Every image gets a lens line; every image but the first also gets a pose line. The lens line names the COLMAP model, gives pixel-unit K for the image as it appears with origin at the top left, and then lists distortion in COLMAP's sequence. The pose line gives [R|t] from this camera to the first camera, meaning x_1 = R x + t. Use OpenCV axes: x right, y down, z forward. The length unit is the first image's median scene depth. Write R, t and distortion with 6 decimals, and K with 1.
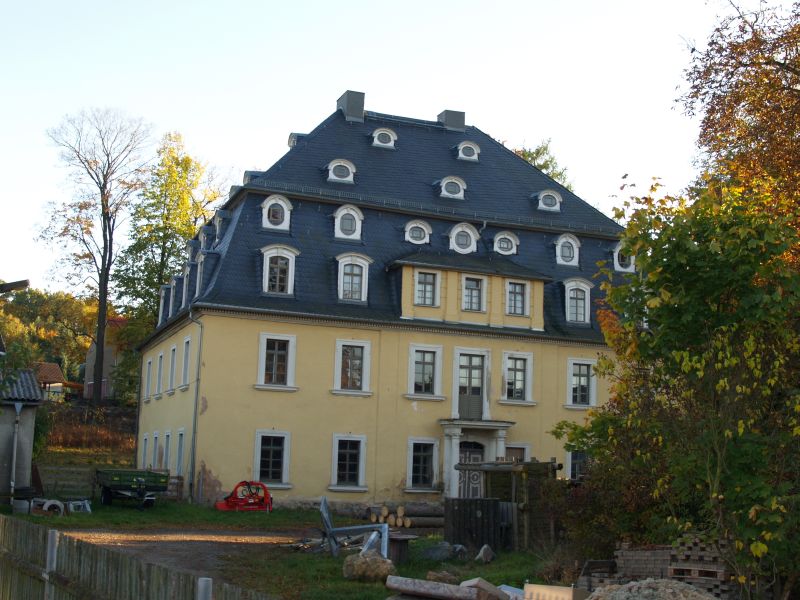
lens RADIAL K [[1125.2, 0, 400.0], [0, 1125.2, 301.0], [0, 0, 1]] dist [0.009816, 0.000000]
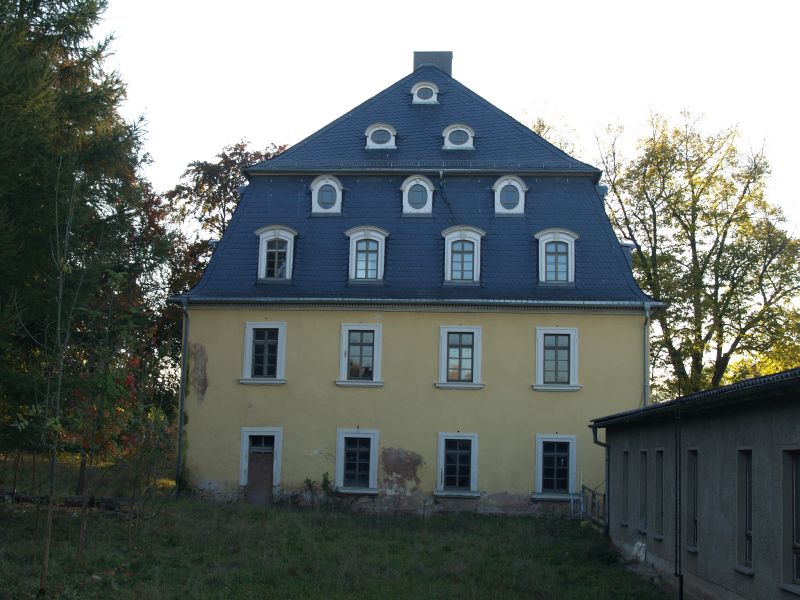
lens RADIAL K [[1200.4, 0, 420.3], [0, 1200.4, 279.0], [0, 0, 1]] dist [-0.018374, 0.000000]
pose [[0.890712, -0.084541, -0.446638, 0.432212], [0.073653, 0.996411, -0.041720, 0.042505], [0.448562, 0.004264, 0.893742, 0.174154]]
